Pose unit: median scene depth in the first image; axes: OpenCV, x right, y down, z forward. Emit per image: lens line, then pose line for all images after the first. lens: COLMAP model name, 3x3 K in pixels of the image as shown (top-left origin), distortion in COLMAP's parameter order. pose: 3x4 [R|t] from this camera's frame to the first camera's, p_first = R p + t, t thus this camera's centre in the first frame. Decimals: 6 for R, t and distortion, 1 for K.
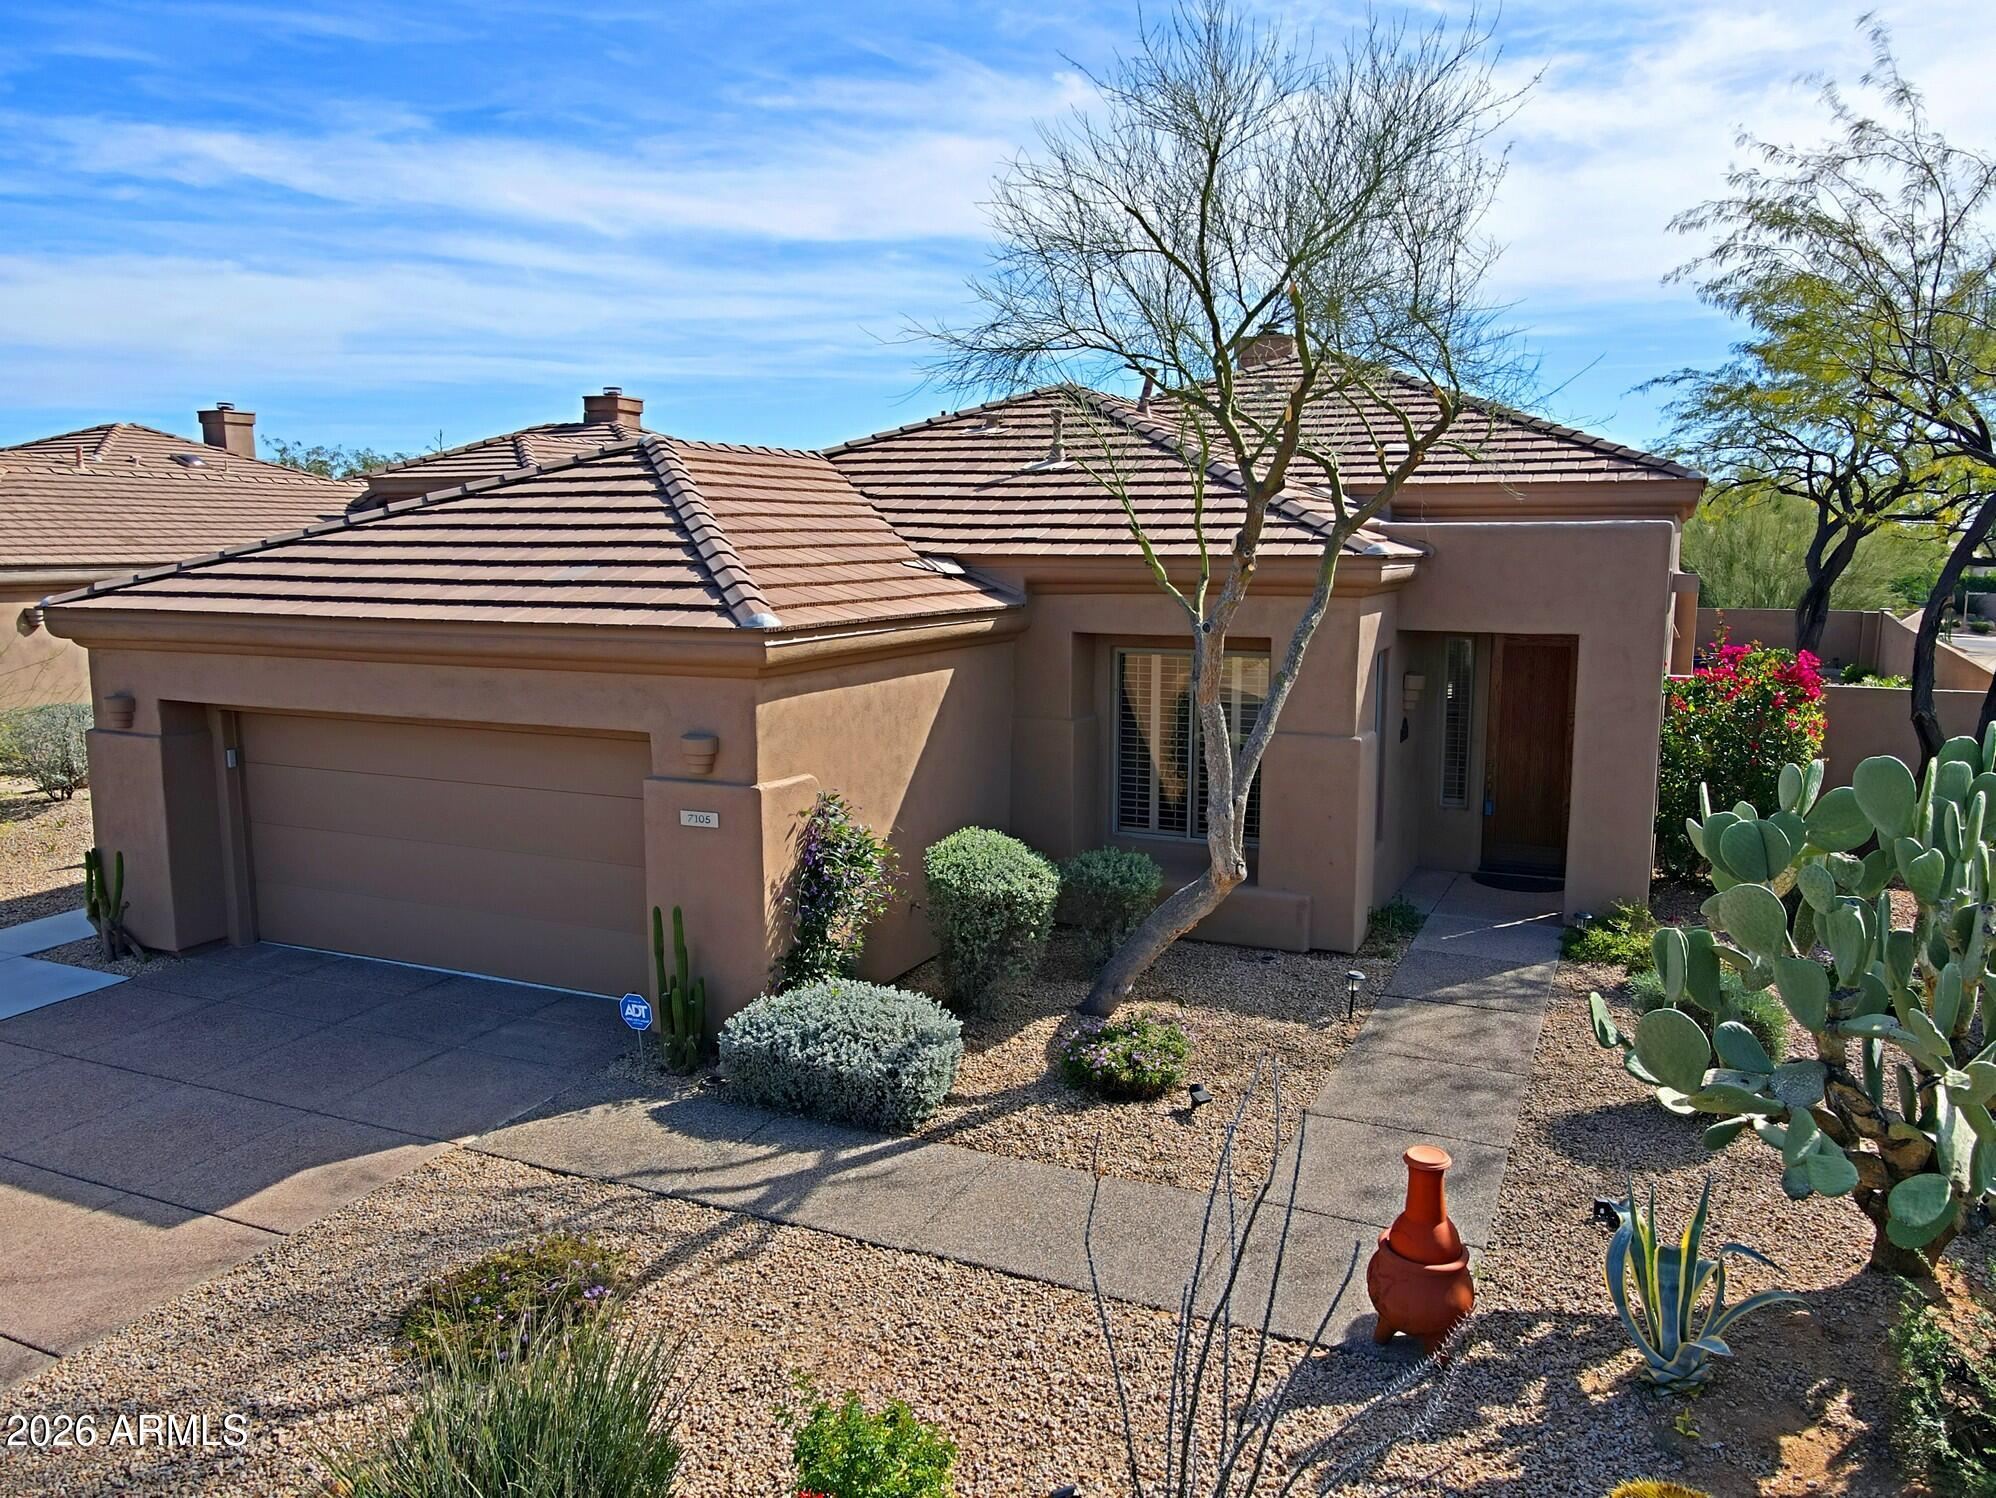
lens RADIAL K [[1482.5, 0, 988.2], [0, 1482.5, 748.5], [0, 0, 1]] dist [0.007208, 0.008568]
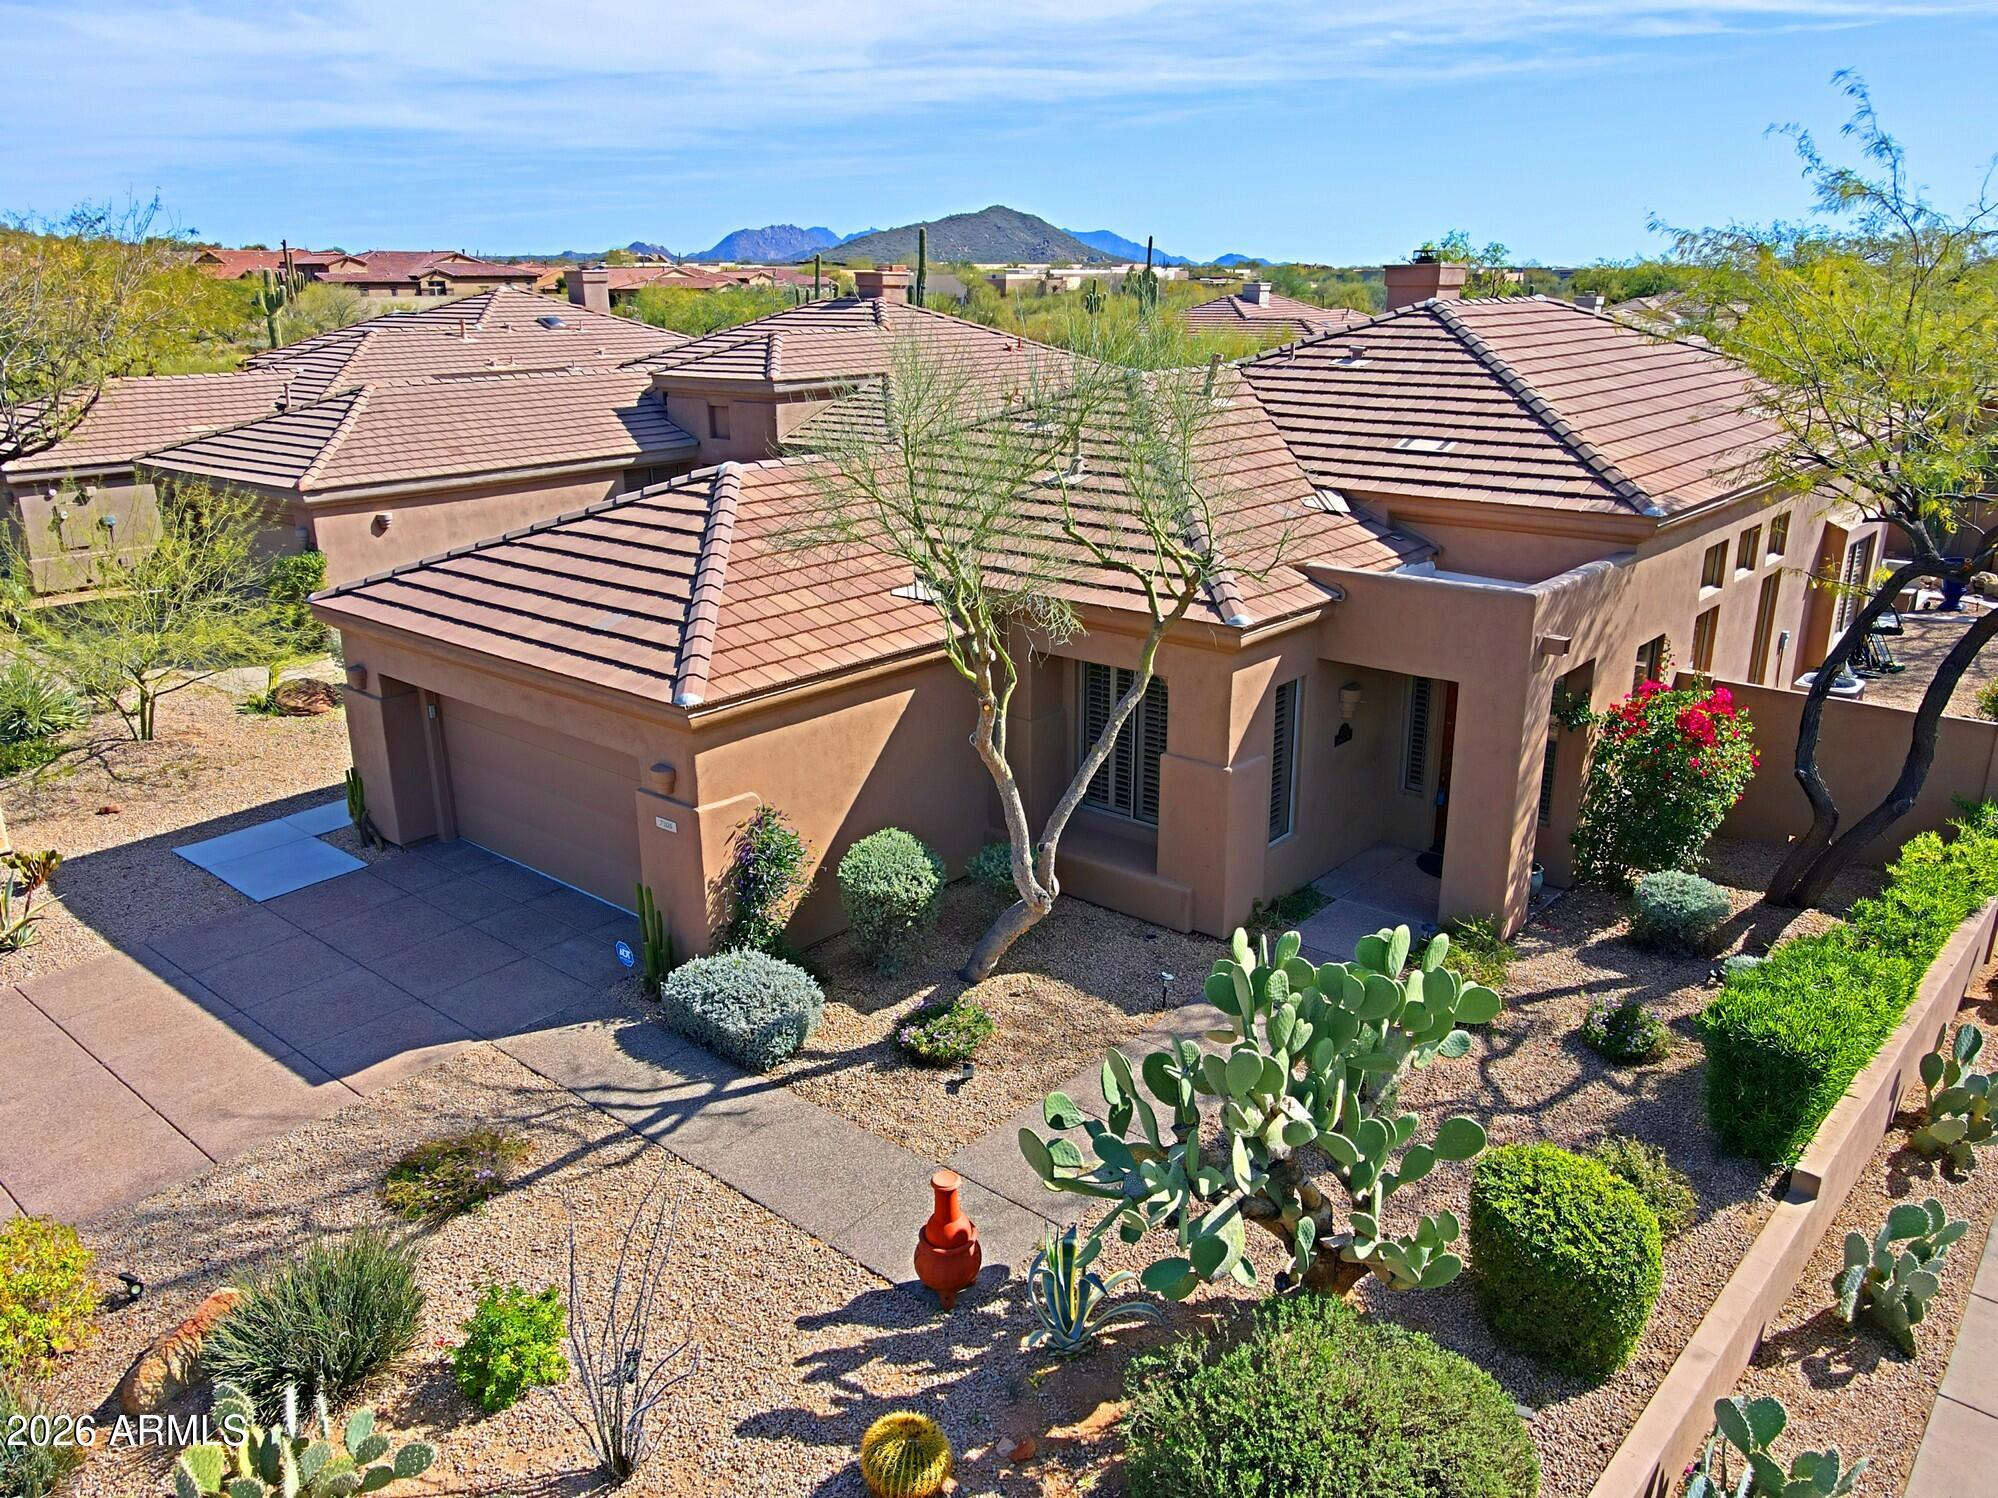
lens RADIAL K [[1484.0, 0, 989.2], [0, 1484.0, 748.5], [0, 0, 1]] dist [0.007208, 0.008568]
pose [[0.959381, 0.076895, -0.271432, 0.460180], [-0.028718, 0.983758, 0.177188, -0.273643], [0.280648, -0.162196, 0.946007, -0.216050]]
